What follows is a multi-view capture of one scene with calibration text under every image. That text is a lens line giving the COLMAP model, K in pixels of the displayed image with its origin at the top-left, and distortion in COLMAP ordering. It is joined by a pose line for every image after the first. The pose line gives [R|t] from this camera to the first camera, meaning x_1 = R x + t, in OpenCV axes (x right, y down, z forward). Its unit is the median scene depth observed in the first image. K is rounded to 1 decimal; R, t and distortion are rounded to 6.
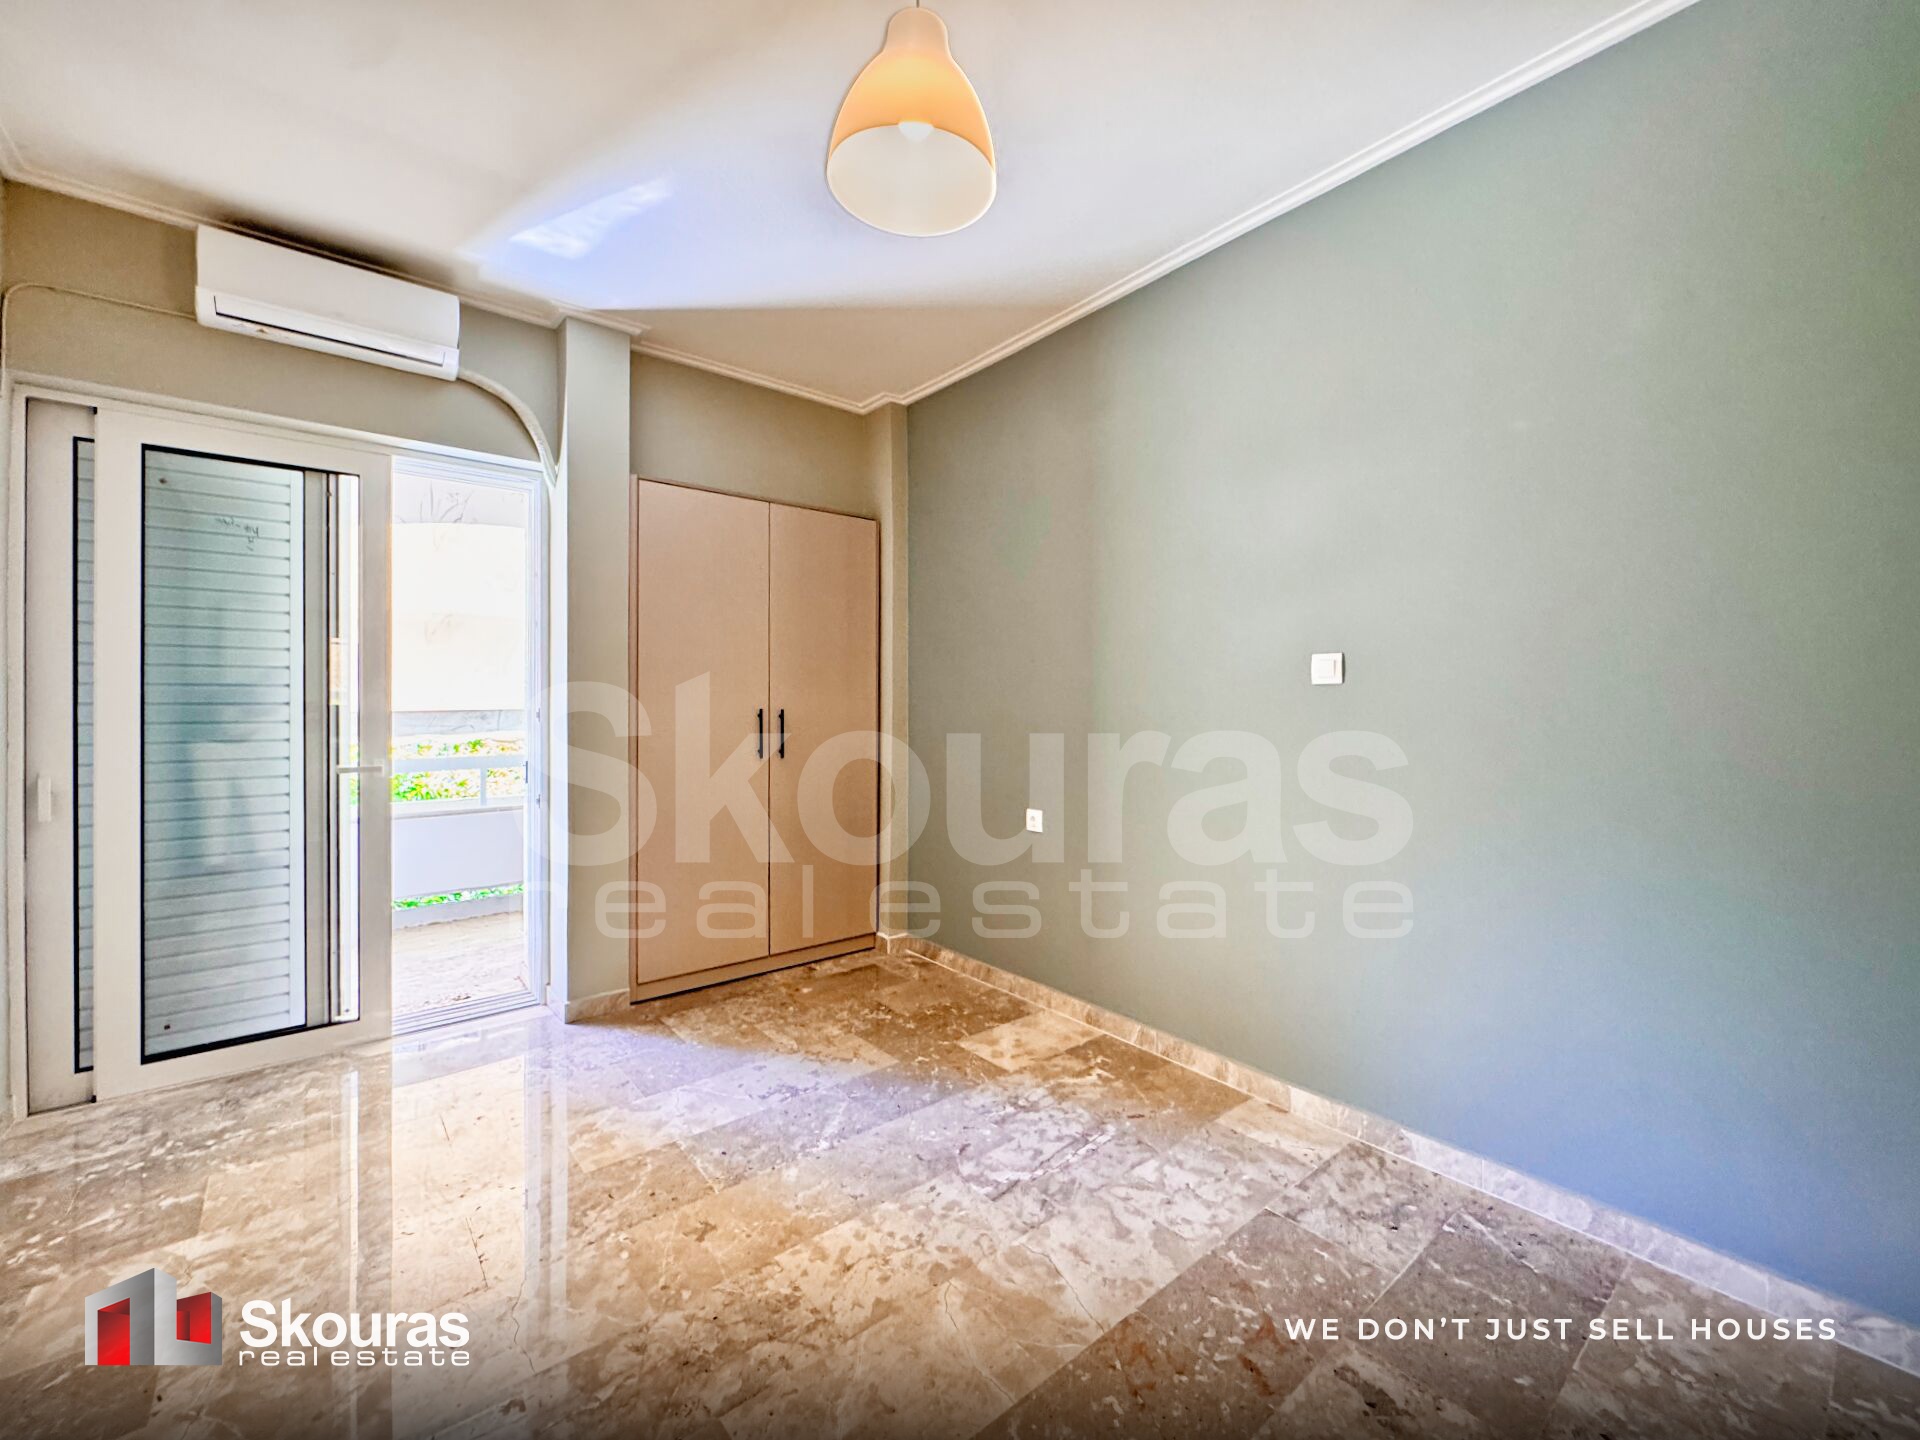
lens RADIAL K [[779.3, 0, 957.4], [0, 779.3, 711.7], [0, 0, 1]] dist [-0.001121, -0.000079]
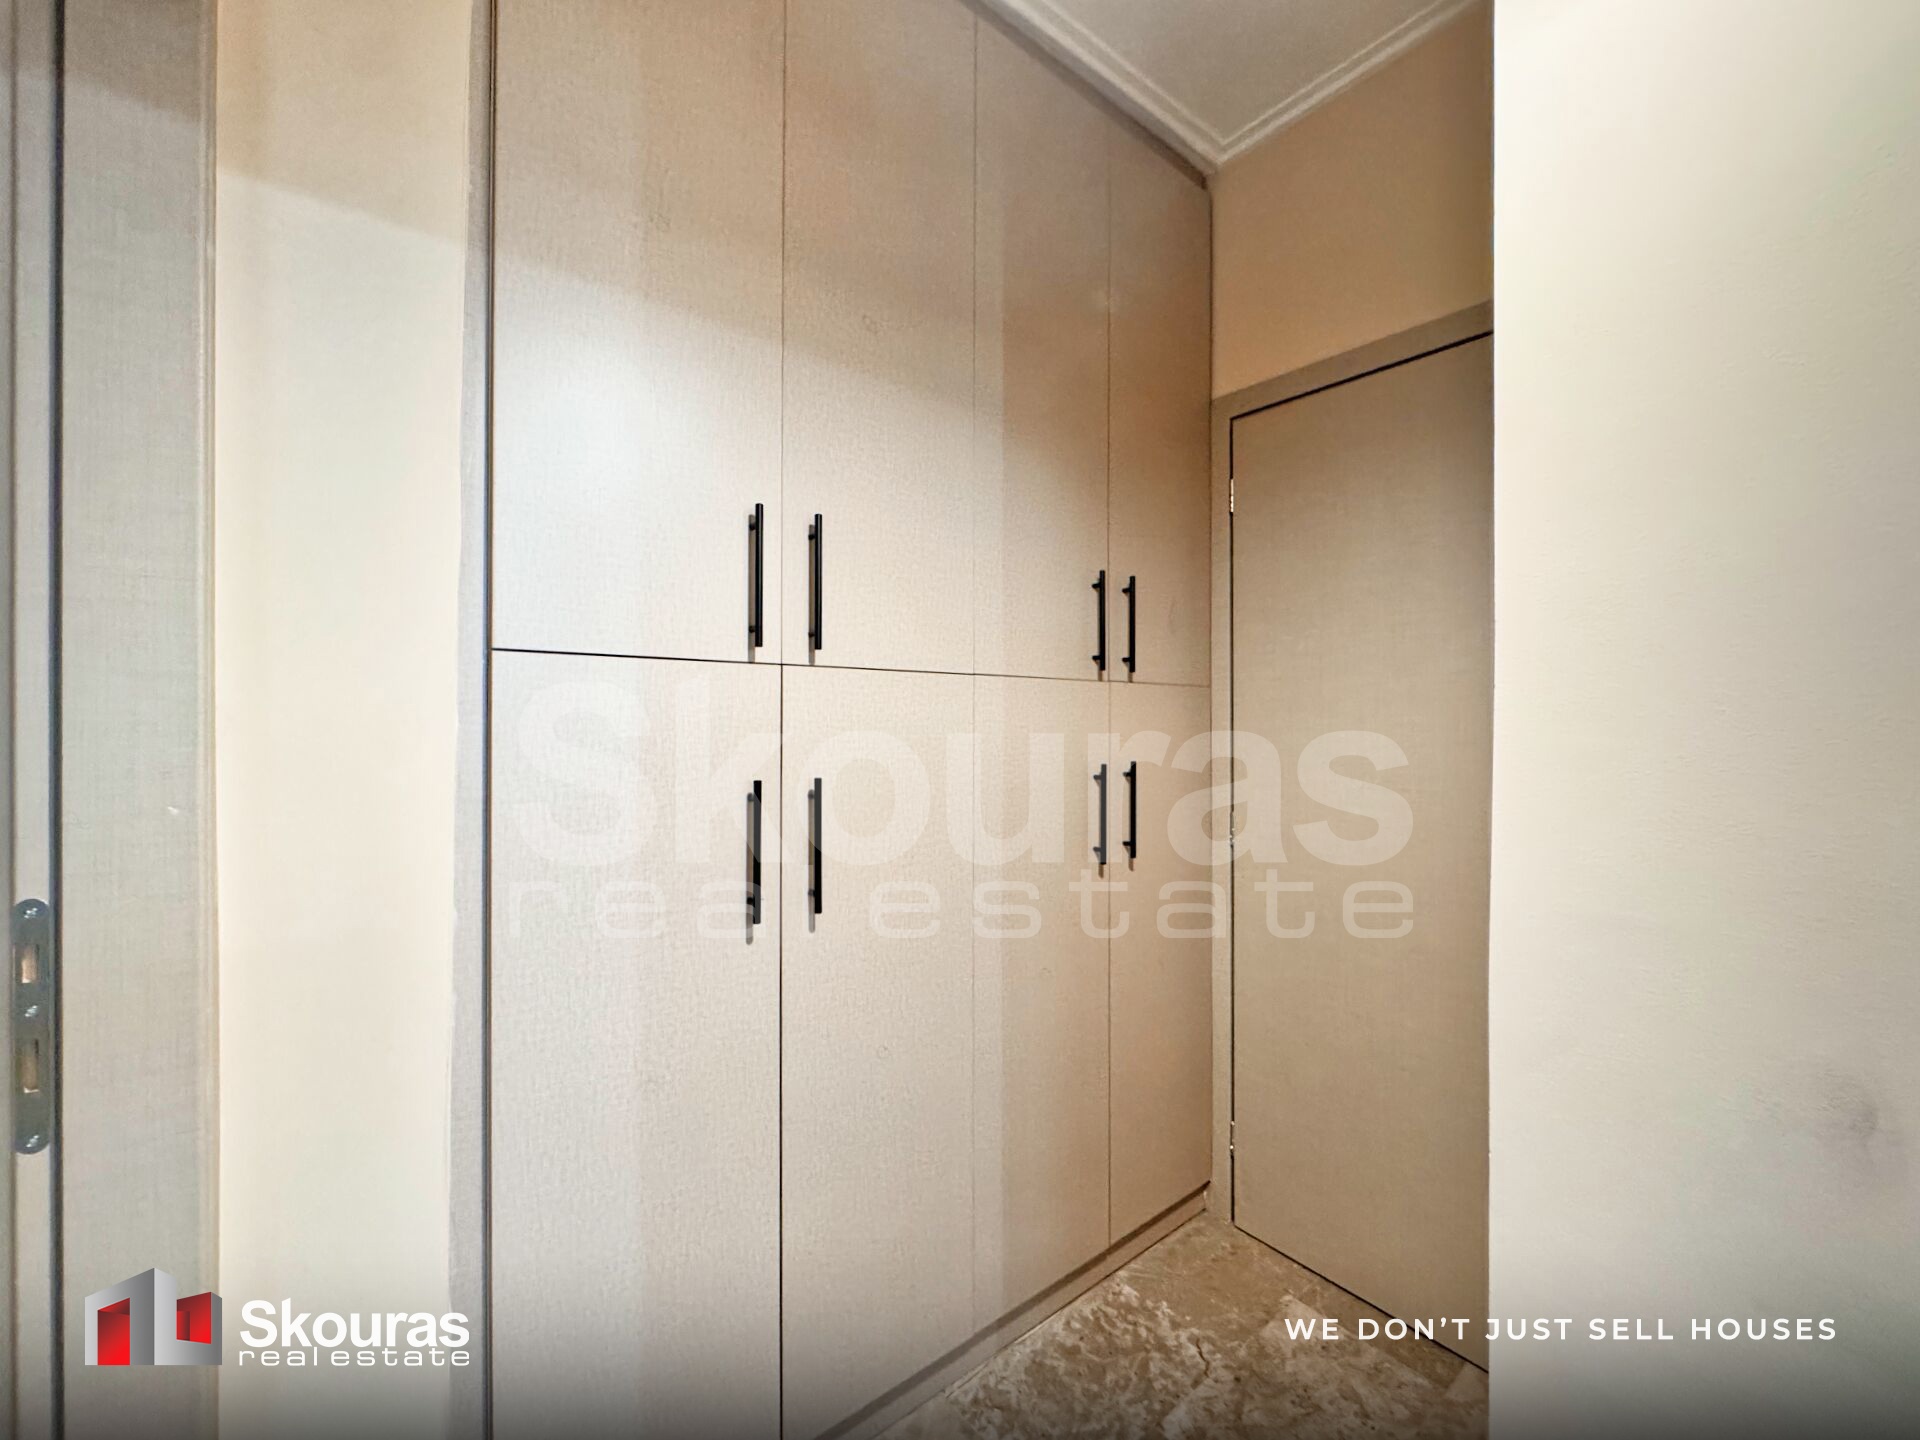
lens RADIAL K [[779.3, 0, 957.4], [0, 779.3, 711.7], [0, 0, 1]] dist [-0.001121, -0.000079]
pose [[0.999999, 0.000568, 0.001243, -0.124032], [-0.000568, 1.000000, -0.000203, 0.000329], [-0.001244, 0.000203, 0.999999, 0.001036]]
